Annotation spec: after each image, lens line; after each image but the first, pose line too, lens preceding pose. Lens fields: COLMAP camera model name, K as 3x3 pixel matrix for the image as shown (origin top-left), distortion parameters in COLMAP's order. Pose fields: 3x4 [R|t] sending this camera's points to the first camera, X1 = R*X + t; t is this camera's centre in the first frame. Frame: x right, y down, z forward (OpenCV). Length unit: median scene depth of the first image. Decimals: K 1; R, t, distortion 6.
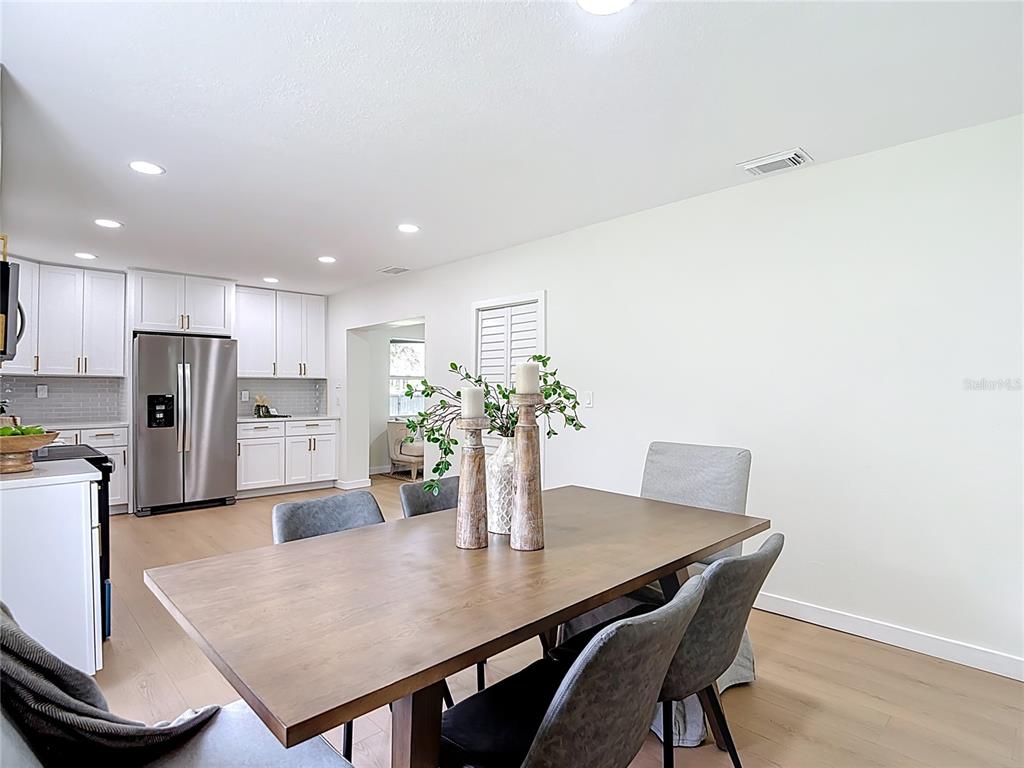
lens RADIAL K [[552.4, 0, 509.5], [0, 552.4, 386.5], [0, 0, 1]] dist [-0.001000, -0.001519]
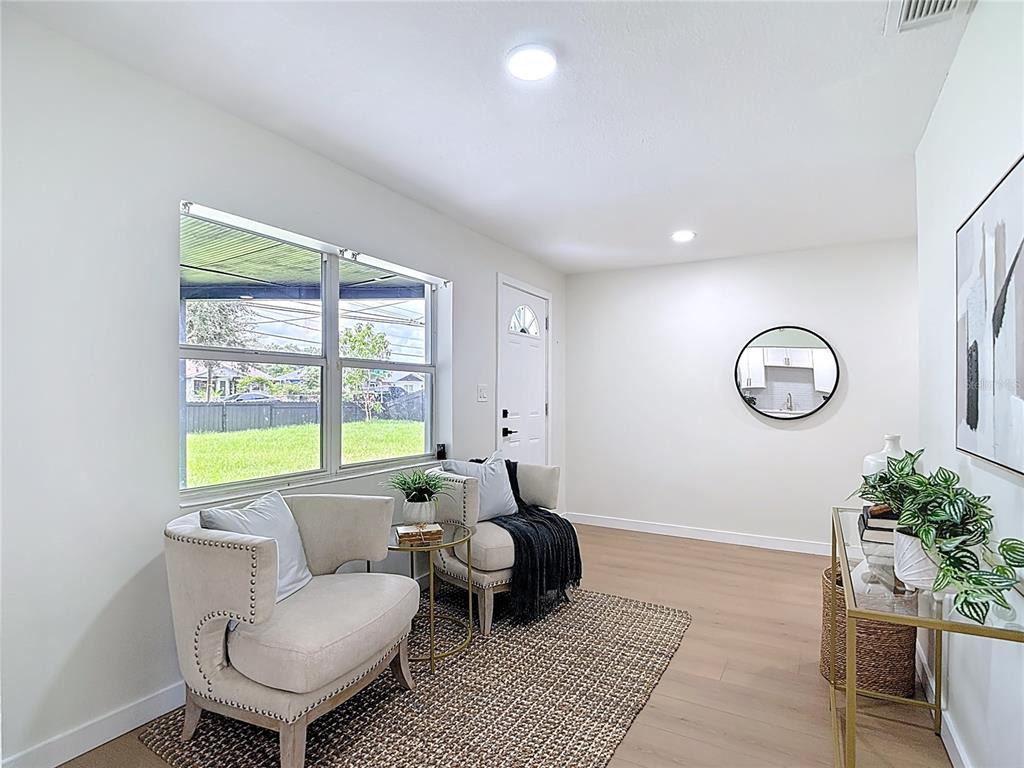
lens RADIAL K [[532.3, 0, 517.8], [0, 532.3, 386.8], [0, 0, 1]] dist [-0.002503, -0.000579]
pose [[0.959494, -0.001374, 0.281724, -0.190471], [0.003751, 0.999962, -0.007896, 0.005146], [-0.281703, 0.008633, 0.959463, 1.006632]]
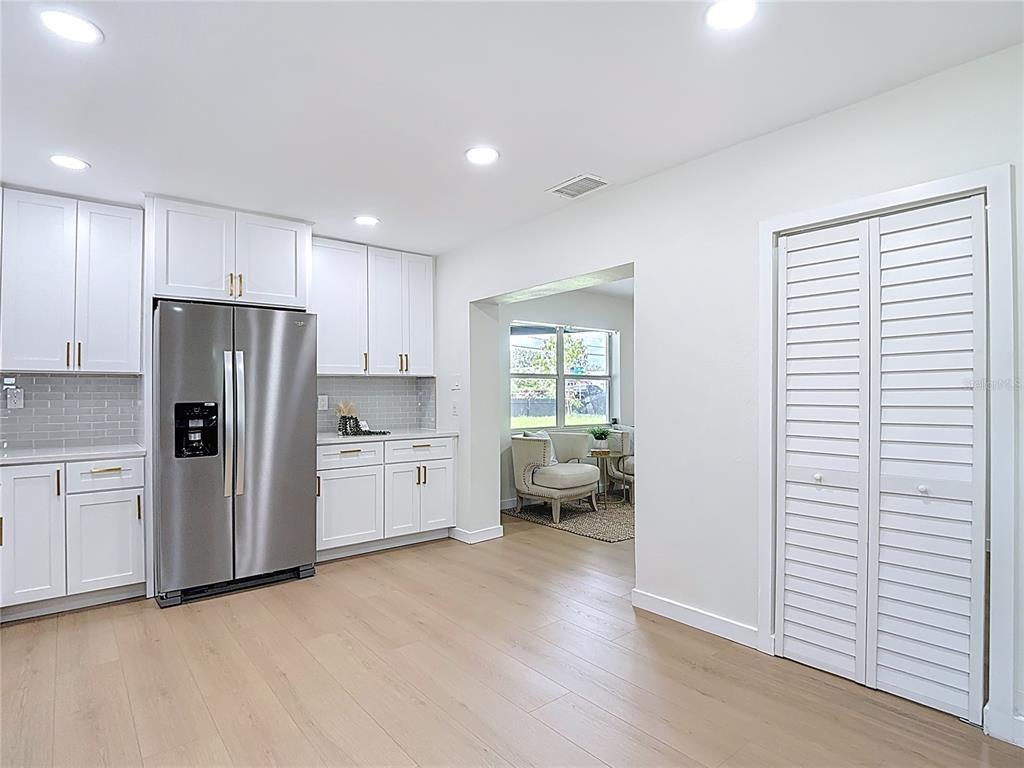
lens RADIAL K [[563.2, 0, 513.7], [0, 563.2, 386.8], [0, 0, 1]] dist [0.007520, -0.000084]
pose [[0.996827, -0.007617, -0.079234, -0.222338], [0.007159, 0.999956, -0.006064, 0.004099], [0.079277, 0.005477, 0.996838, 0.385950]]
